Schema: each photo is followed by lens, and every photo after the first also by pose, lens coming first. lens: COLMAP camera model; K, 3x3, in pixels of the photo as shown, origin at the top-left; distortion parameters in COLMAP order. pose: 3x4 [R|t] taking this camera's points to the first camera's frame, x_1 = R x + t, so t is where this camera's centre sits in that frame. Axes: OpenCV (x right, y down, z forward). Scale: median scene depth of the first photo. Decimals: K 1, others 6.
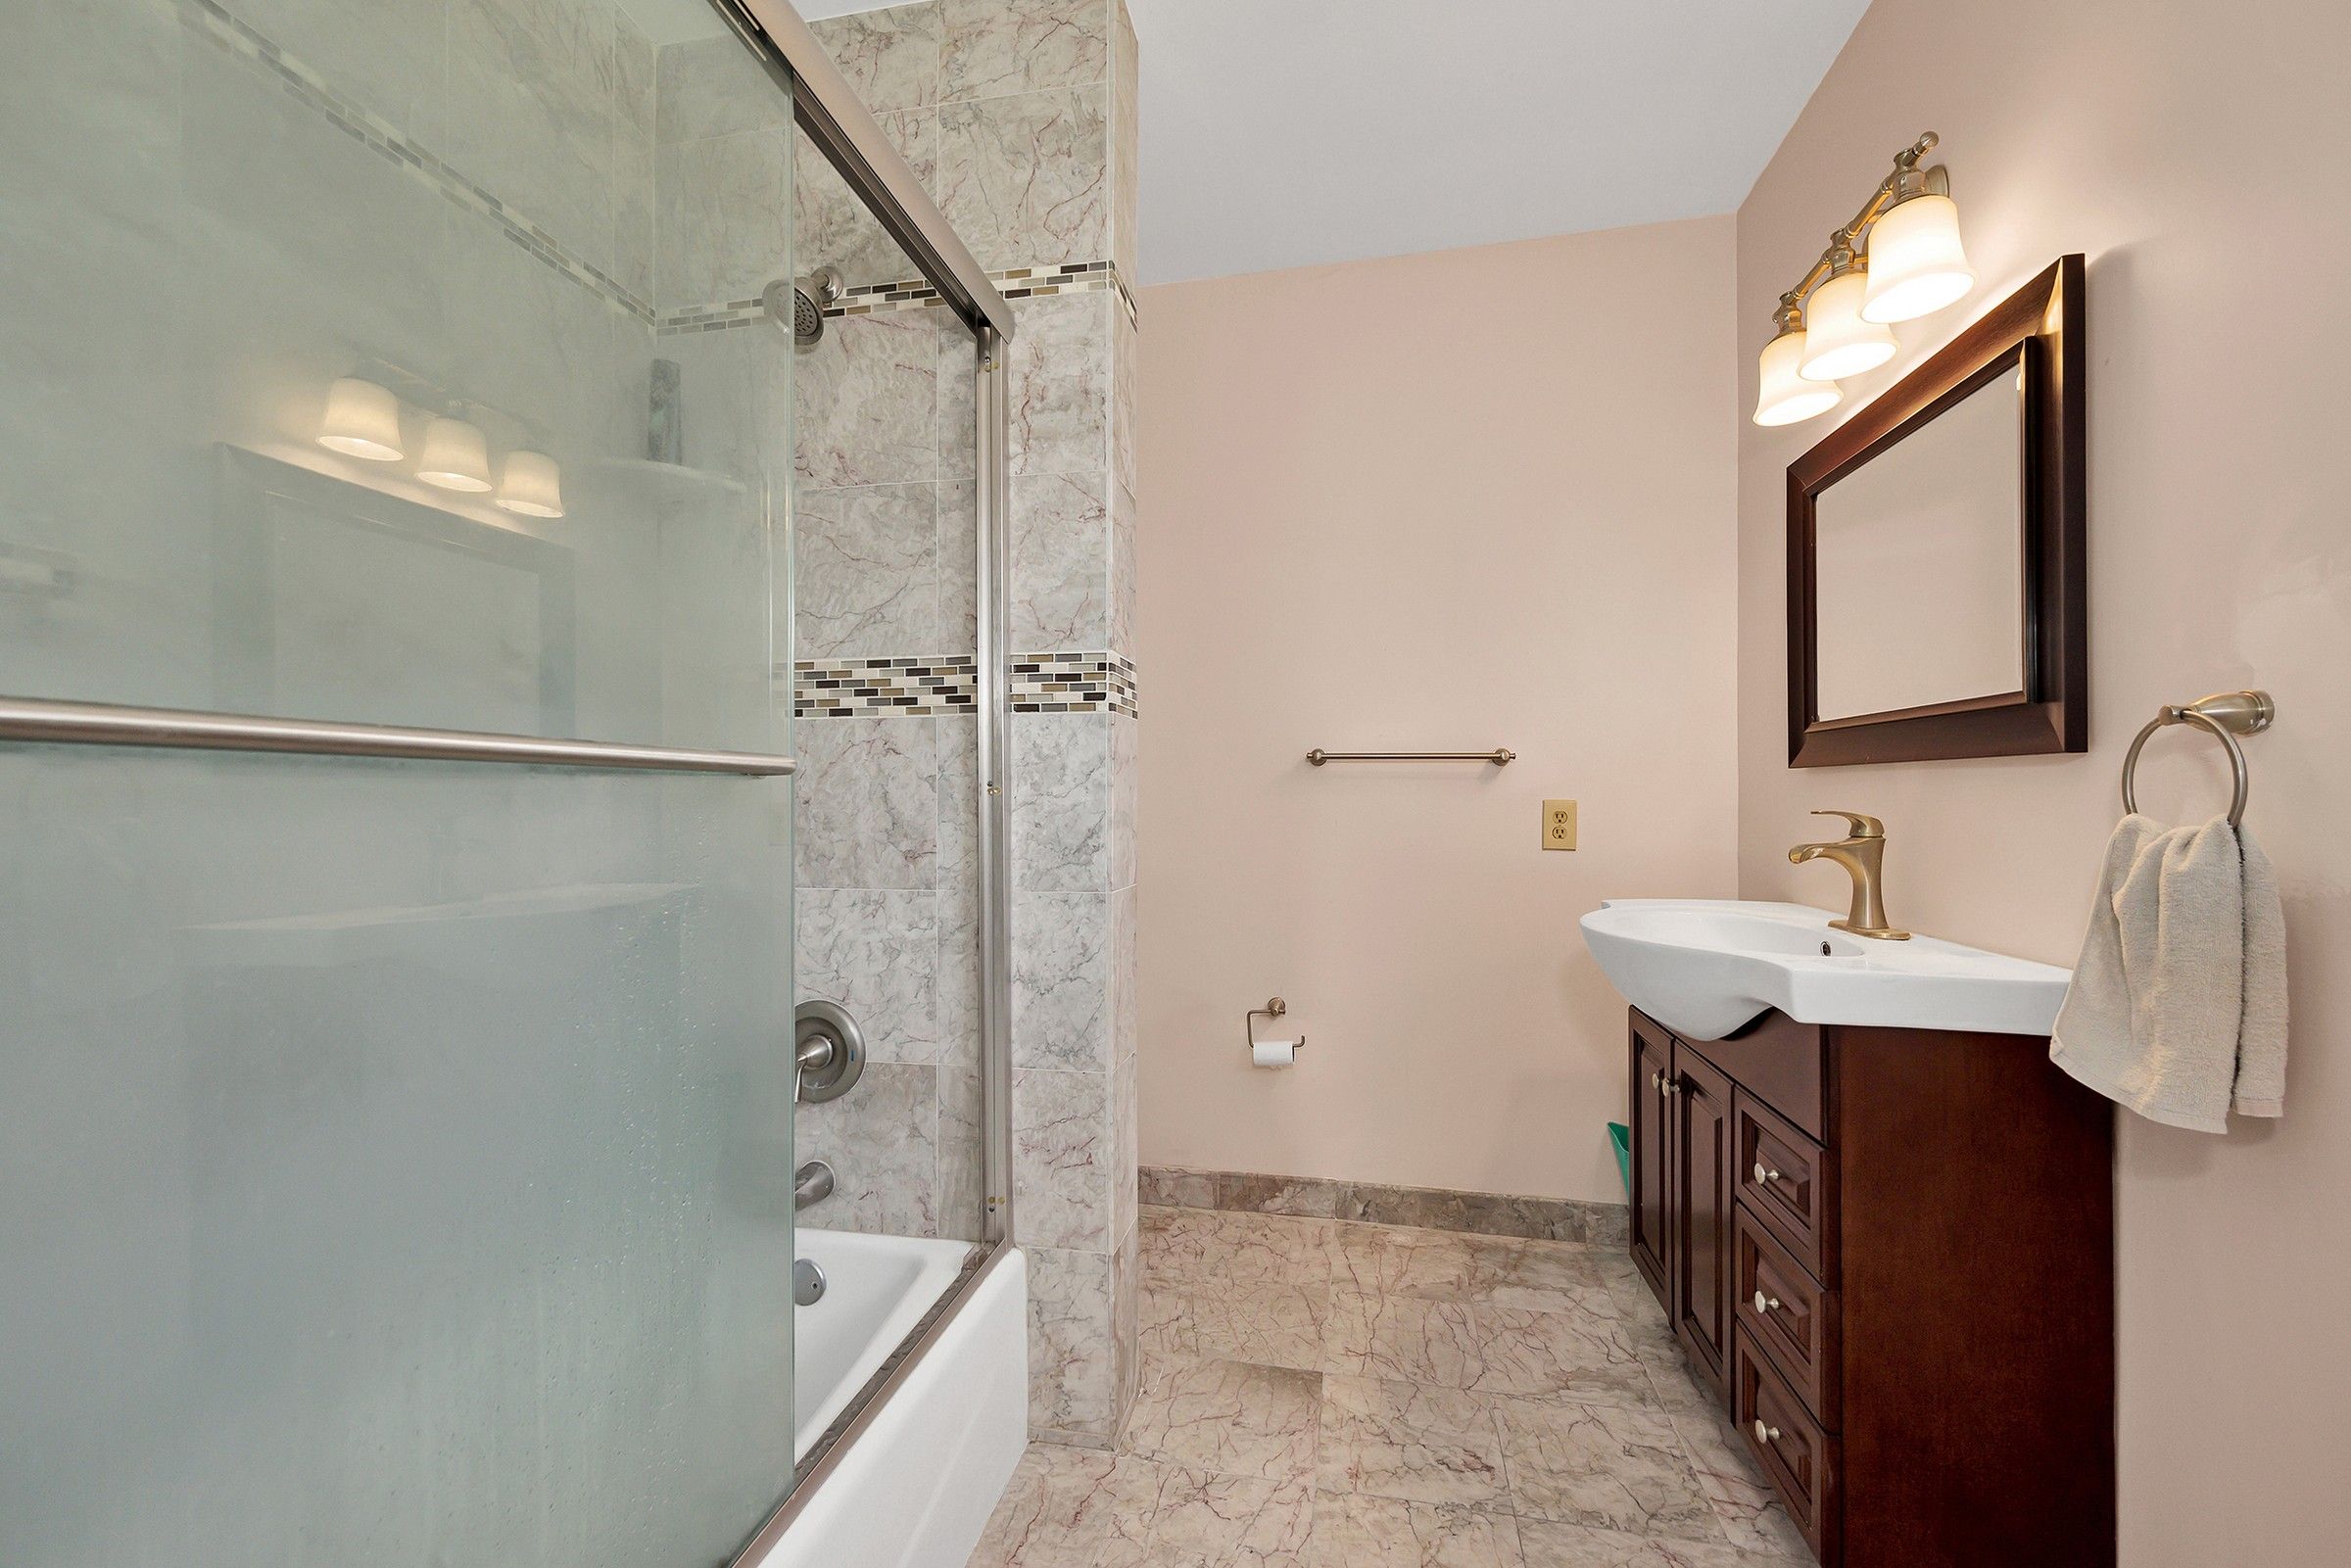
lens RADIAL K [[927.8, 0, 1171.8], [0, 927.8, 788.8], [0, 0, 1]] dist [-0.017379, 0.001870]
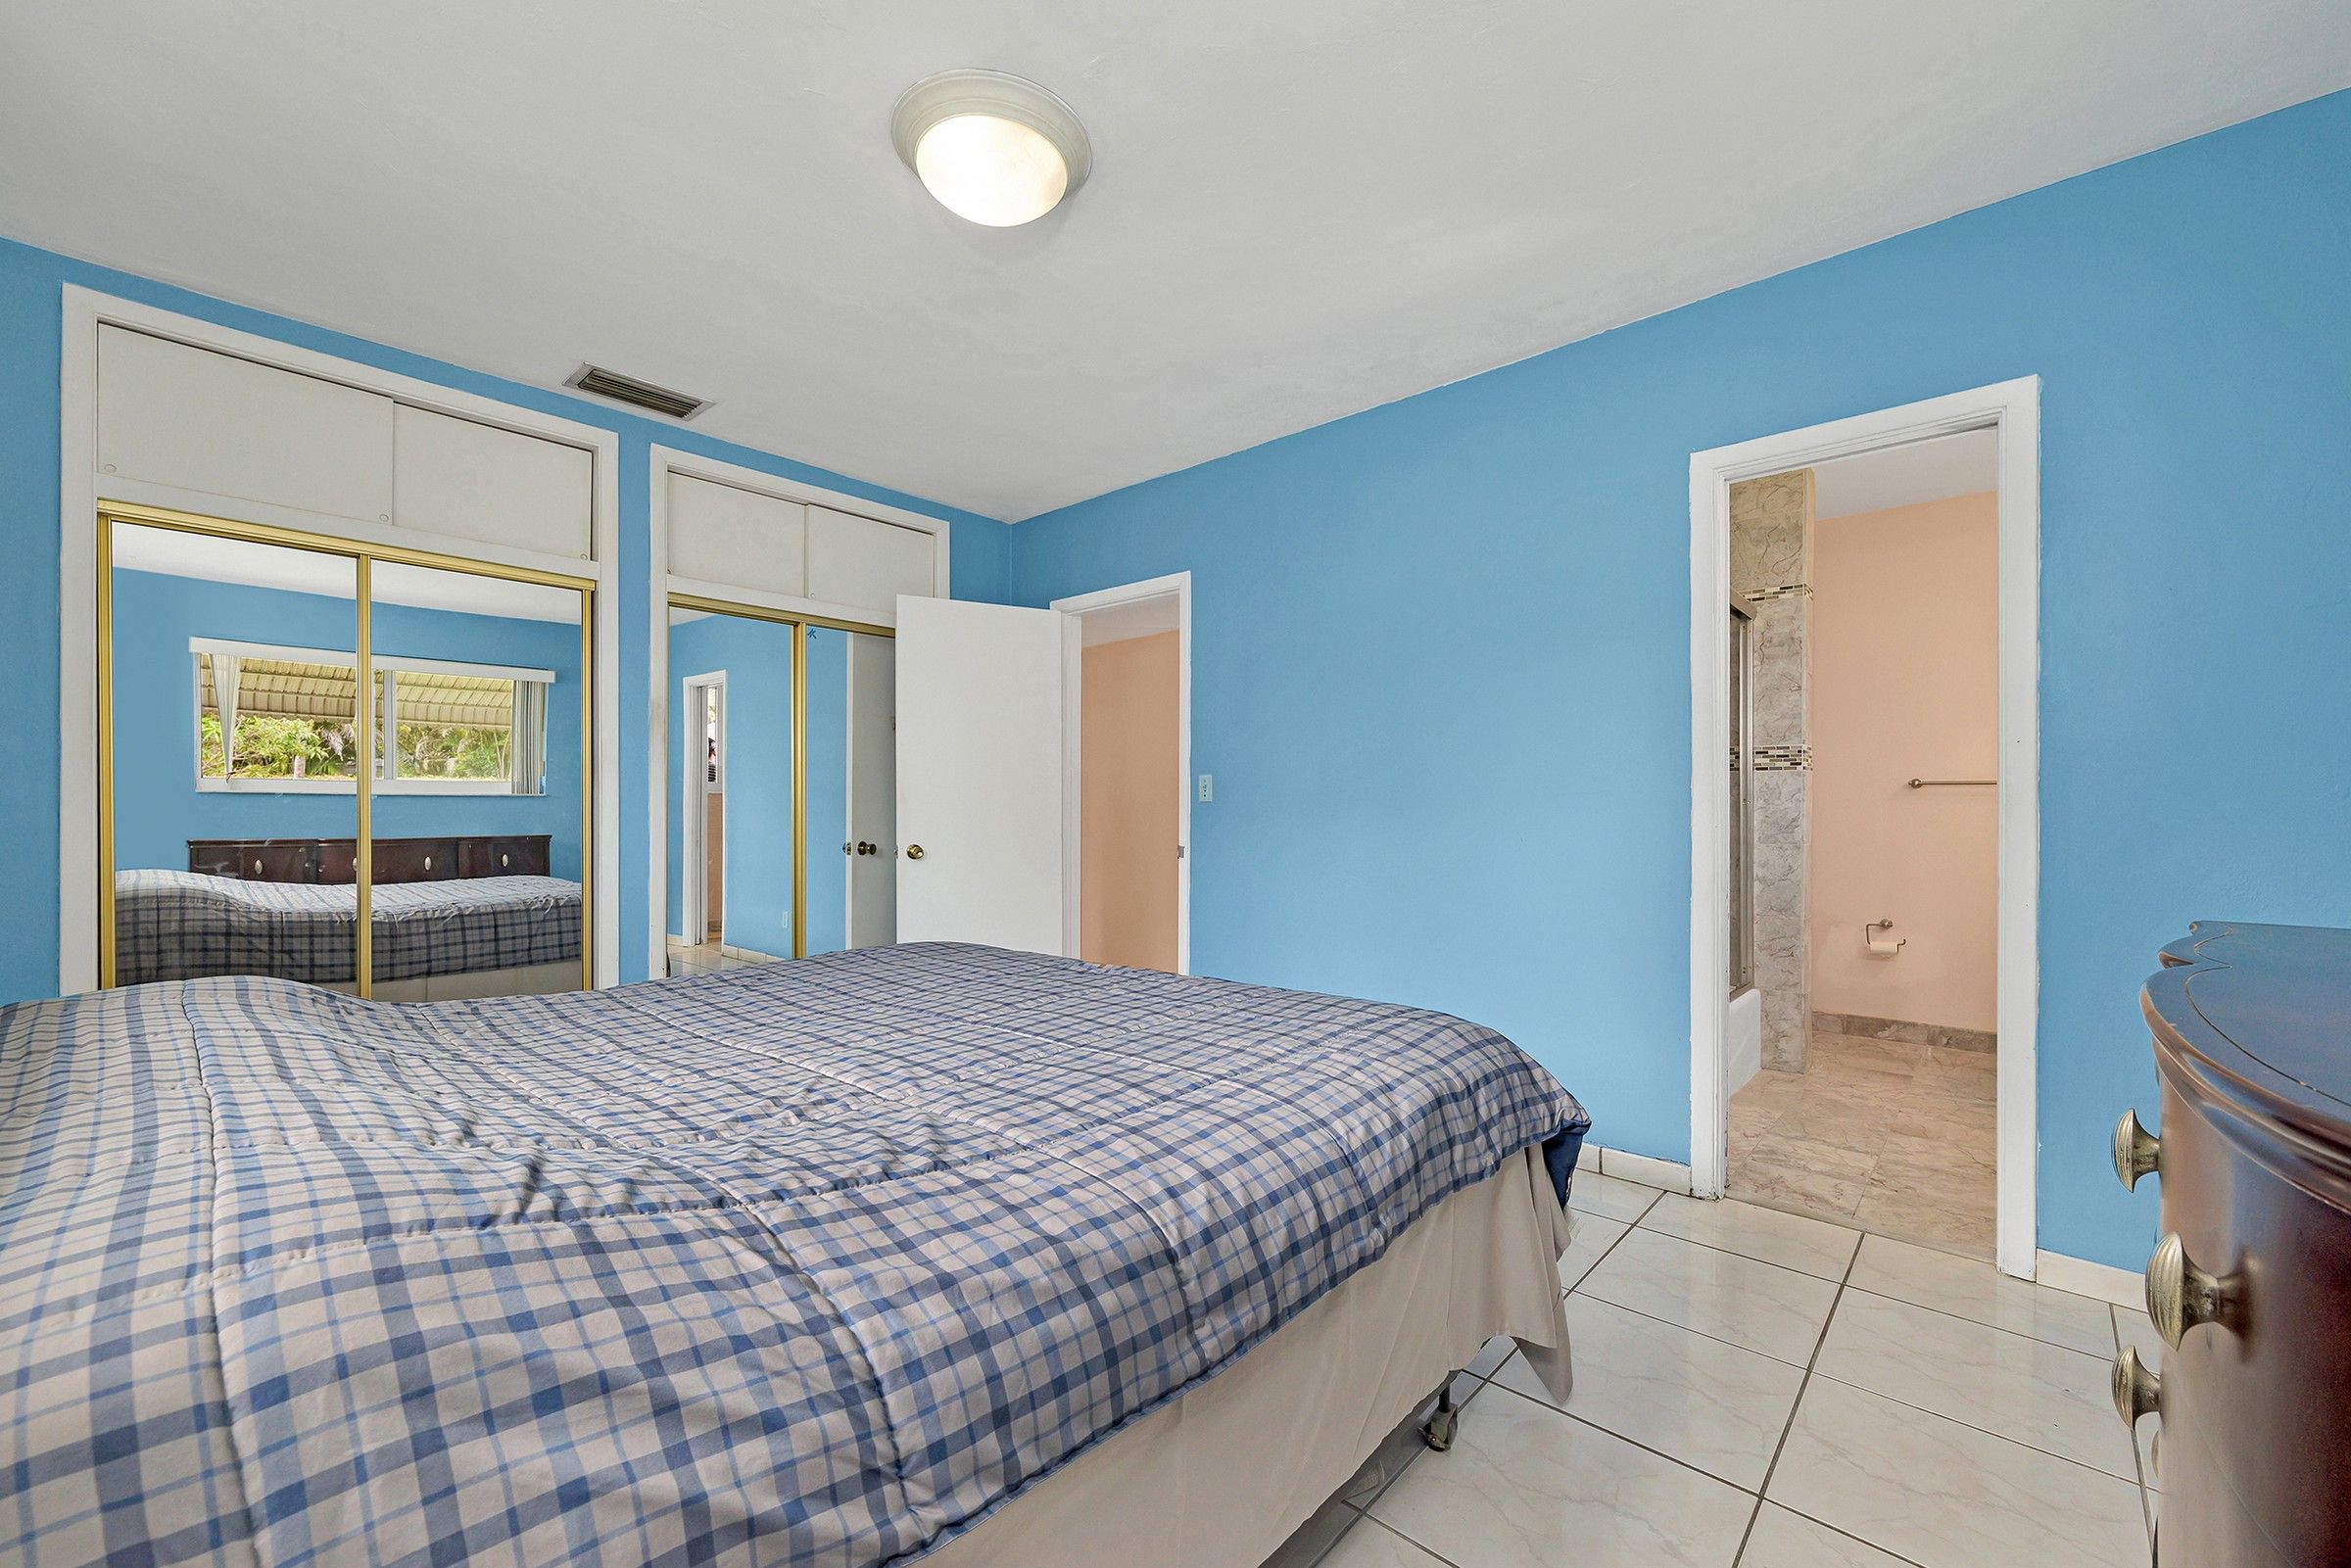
lens RADIAL K [[927.8, 0, 1159.6], [0, 927.8, 794.6], [0, 0, 1]] dist [-0.017379, 0.001870]
pose [[0.851737, 0.005034, -0.523946, -0.238071], [-0.002551, 0.999982, 0.005461, -0.028263], [0.523964, -0.003315, 0.851734, -1.915684]]
